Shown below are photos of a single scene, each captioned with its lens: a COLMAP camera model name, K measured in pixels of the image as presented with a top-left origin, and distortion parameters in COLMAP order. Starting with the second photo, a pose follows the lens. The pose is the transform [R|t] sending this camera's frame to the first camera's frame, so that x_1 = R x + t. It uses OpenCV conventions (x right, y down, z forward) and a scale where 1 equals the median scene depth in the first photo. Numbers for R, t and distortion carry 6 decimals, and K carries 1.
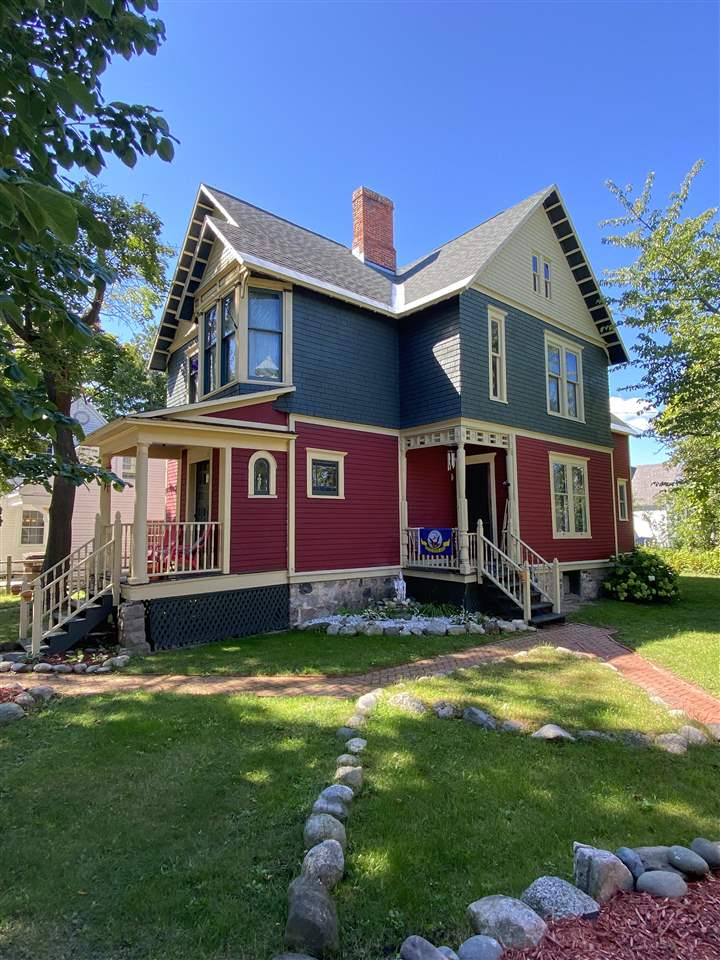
lens RADIAL K [[526.7, 0, 360.0], [0, 526.7, 480.0], [0, 0, 1]] dist [-0.004063, -0.001103]
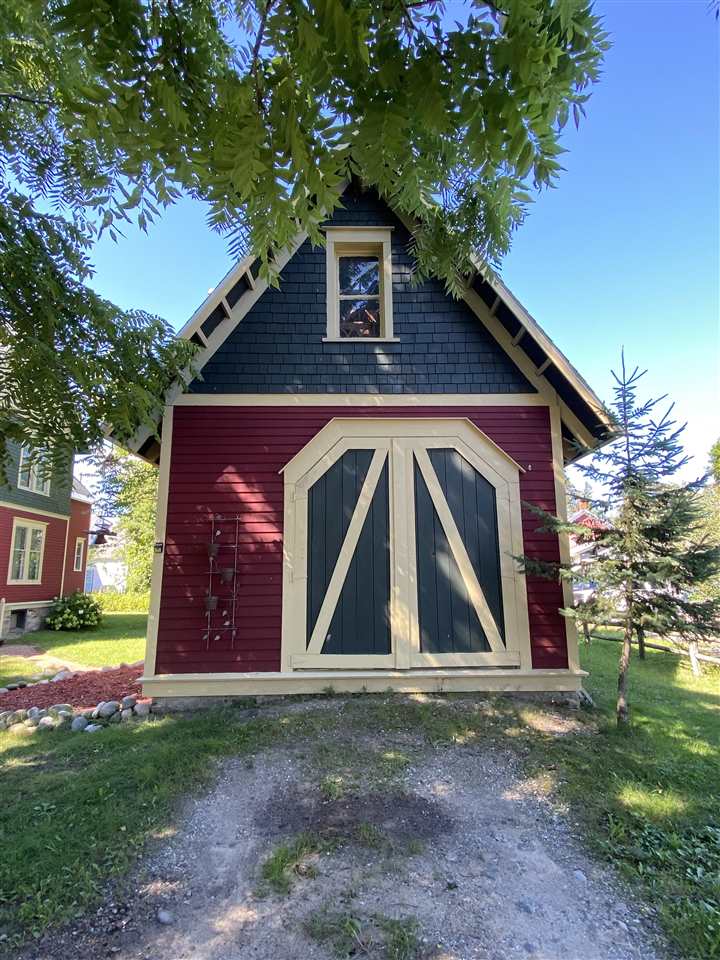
lens RADIAL K [[526.7, 0, 360.0], [0, 526.7, 480.0], [0, 0, 1]] dist [-0.004063, -0.001103]
pose [[0.622807, 0.144672, 0.768883, -0.113215], [-0.073311, 0.989222, -0.126747, -0.039800], [-0.778933, 0.022571, 0.626701, -0.454013]]
